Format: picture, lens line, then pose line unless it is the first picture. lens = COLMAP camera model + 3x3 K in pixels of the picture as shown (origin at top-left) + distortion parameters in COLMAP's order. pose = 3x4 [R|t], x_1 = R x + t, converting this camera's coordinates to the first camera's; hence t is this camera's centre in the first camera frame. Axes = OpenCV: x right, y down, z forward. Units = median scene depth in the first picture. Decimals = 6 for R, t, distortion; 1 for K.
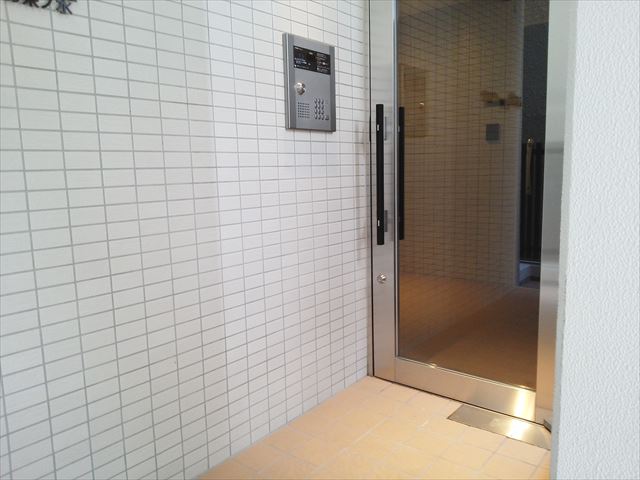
lens RADIAL K [[506.5, 0, 321.0], [0, 506.5, 241.0], [0, 0, 1]] dist [0.004964, -0.013080]
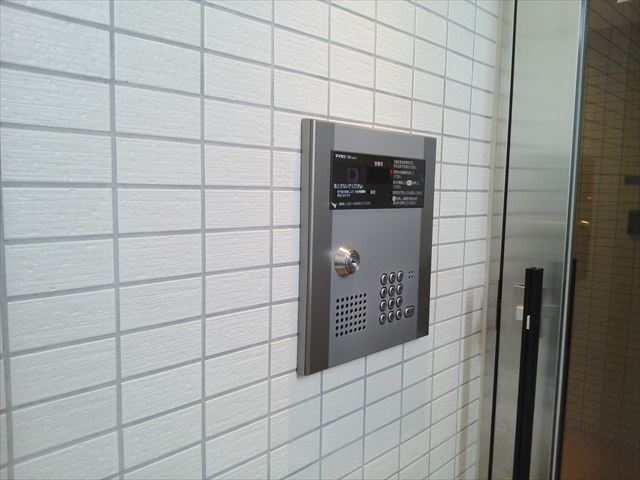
lens RADIAL K [[506.5, 0, 318.8], [0, 506.5, 238.7], [0, 0, 1]] dist [0.004964, -0.013080]
pose [[0.992986, 0.052123, -0.106124, -0.020992], [-0.056373, 0.997707, -0.037452, -0.293414], [0.103928, 0.043172, 0.993647, 0.612470]]
